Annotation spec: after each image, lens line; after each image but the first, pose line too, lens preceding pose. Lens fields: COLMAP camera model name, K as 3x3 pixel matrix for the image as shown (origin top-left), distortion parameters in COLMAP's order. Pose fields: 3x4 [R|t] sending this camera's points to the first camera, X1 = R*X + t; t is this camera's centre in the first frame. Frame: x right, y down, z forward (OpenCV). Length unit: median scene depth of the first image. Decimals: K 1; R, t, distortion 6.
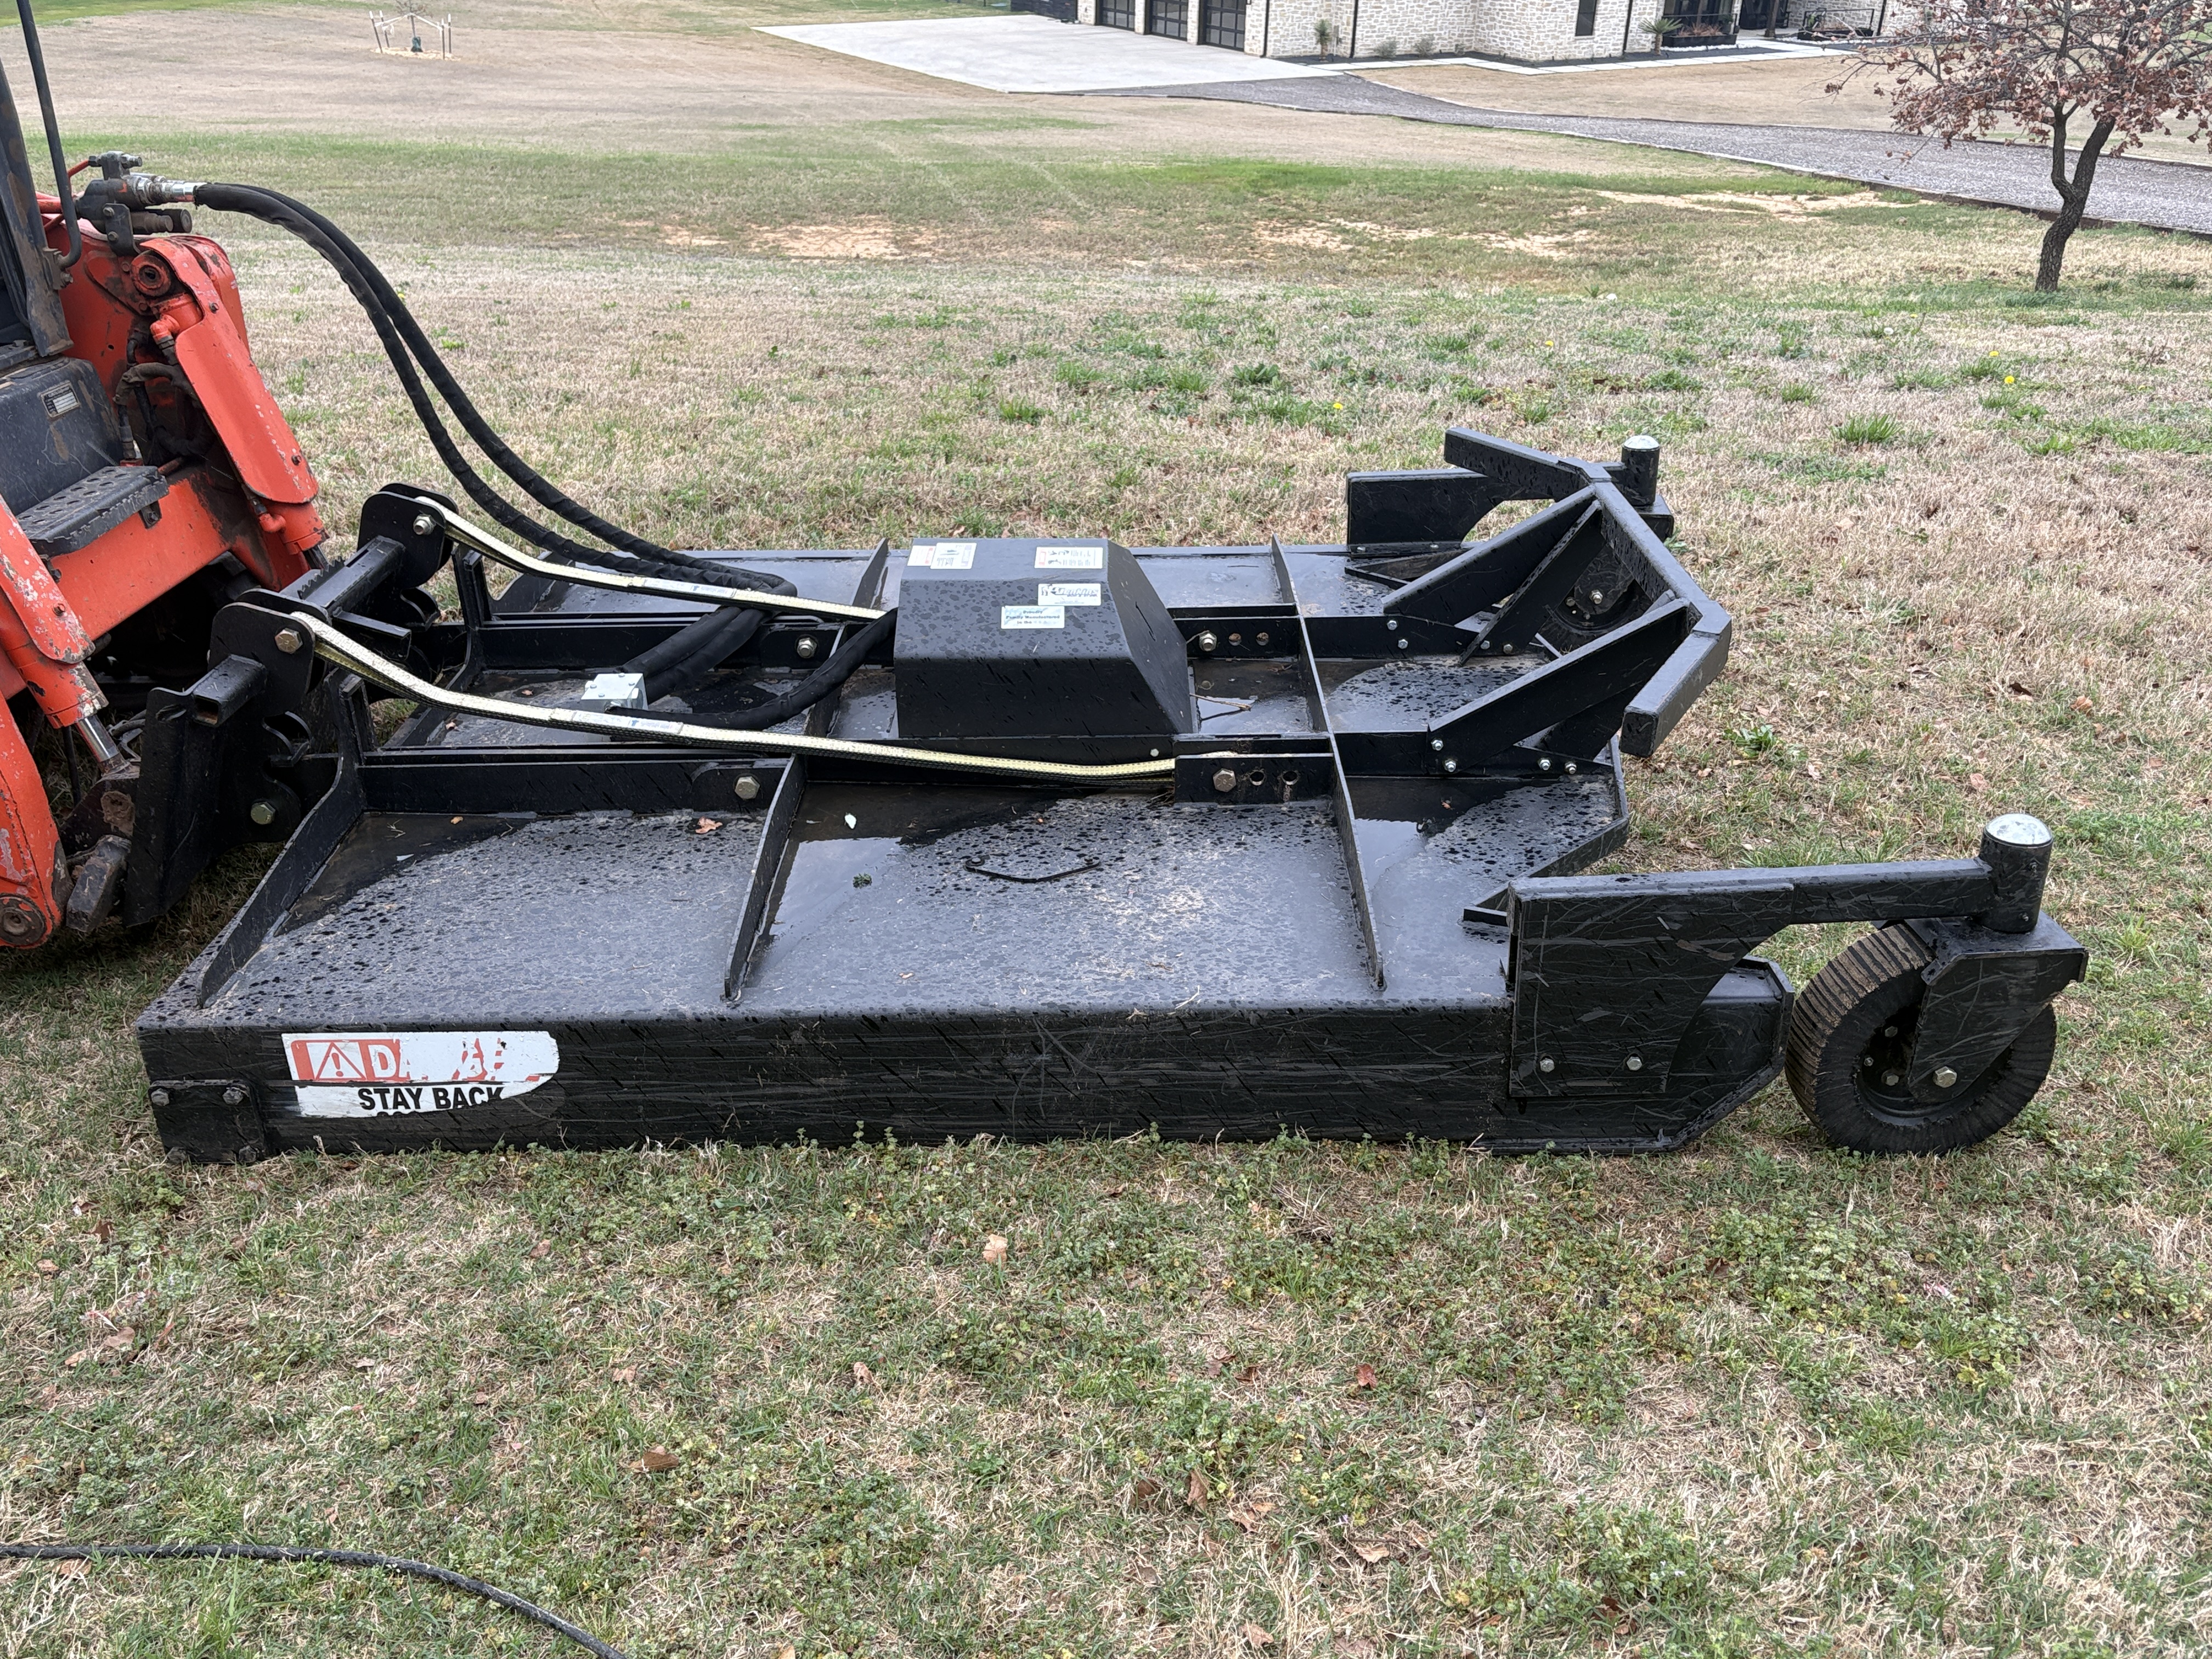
lens RADIAL K [[1887.8, 0, 1106.0], [0, 1887.8, 829.5], [0, 0, 1]] dist [0.087687, -0.147173]
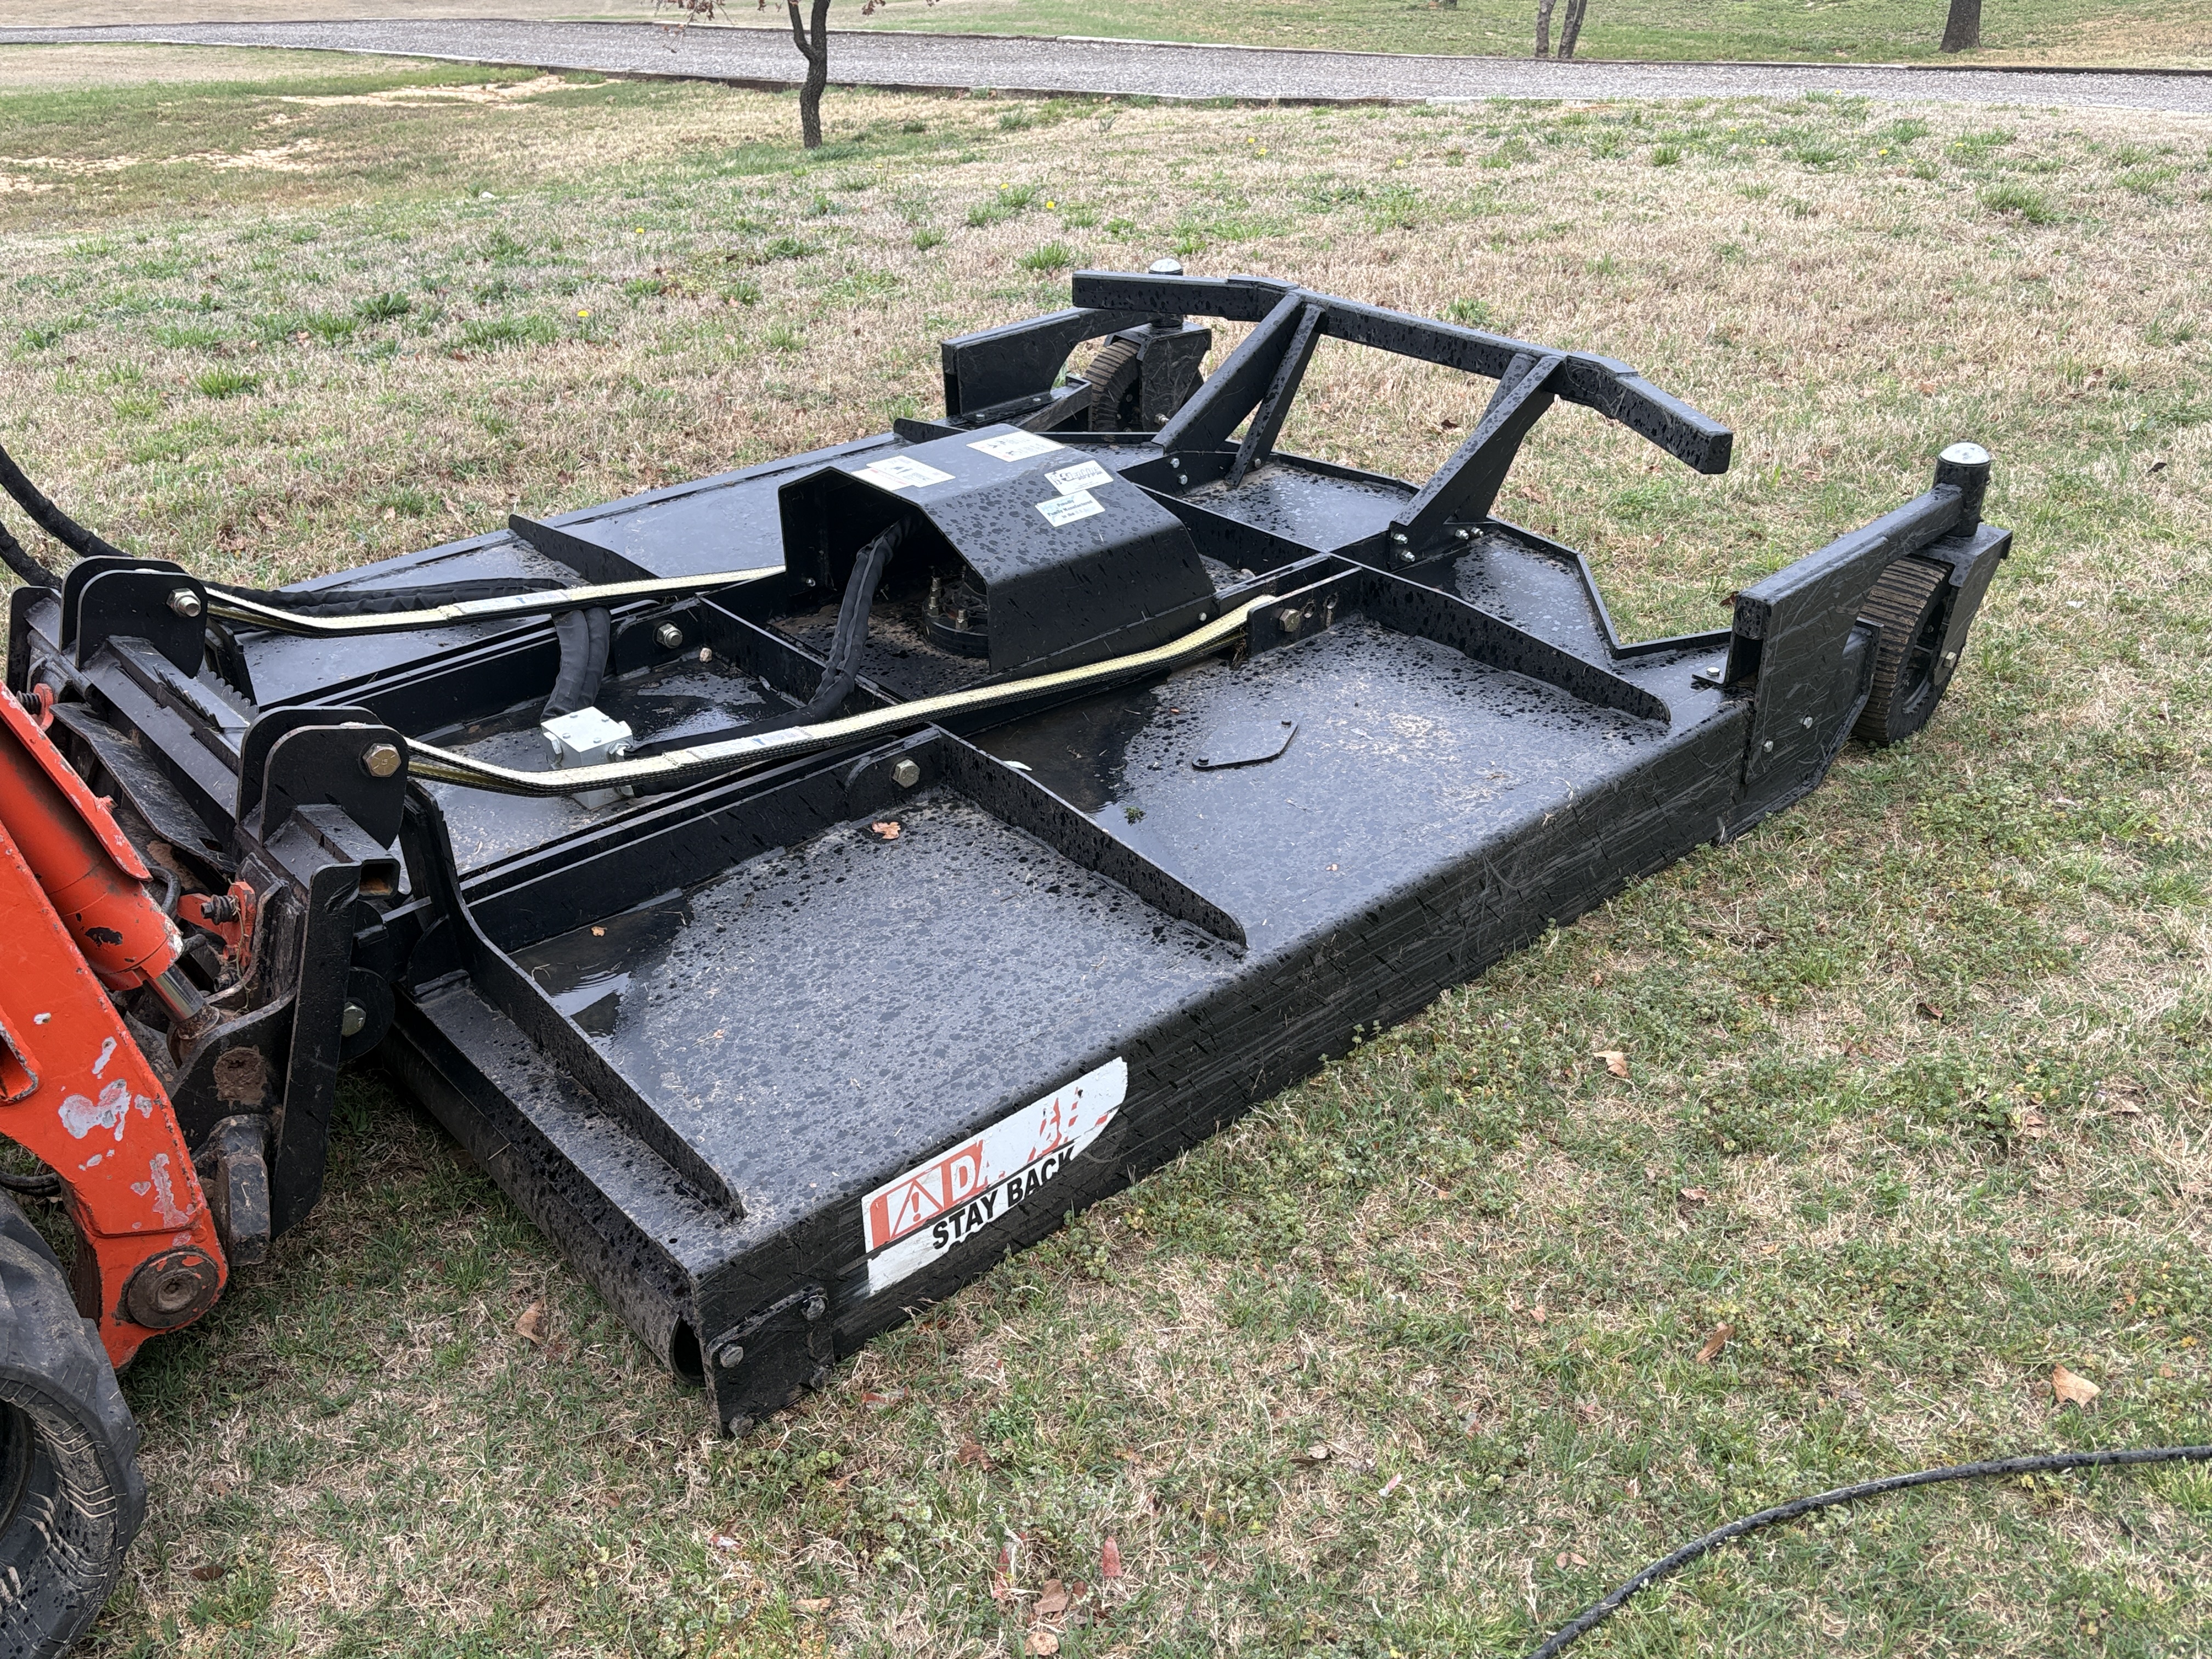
lens RADIAL K [[1887.8, 0, 1106.0], [0, 1887.8, 829.5], [0, 0, 1]] dist [0.087687, -0.147173]
pose [[0.721666, -0.322516, 0.612521, -0.762710], [0.295484, 0.943695, 0.148756, -0.114104], [-0.626009, 0.073638, 0.776331, 0.331034]]
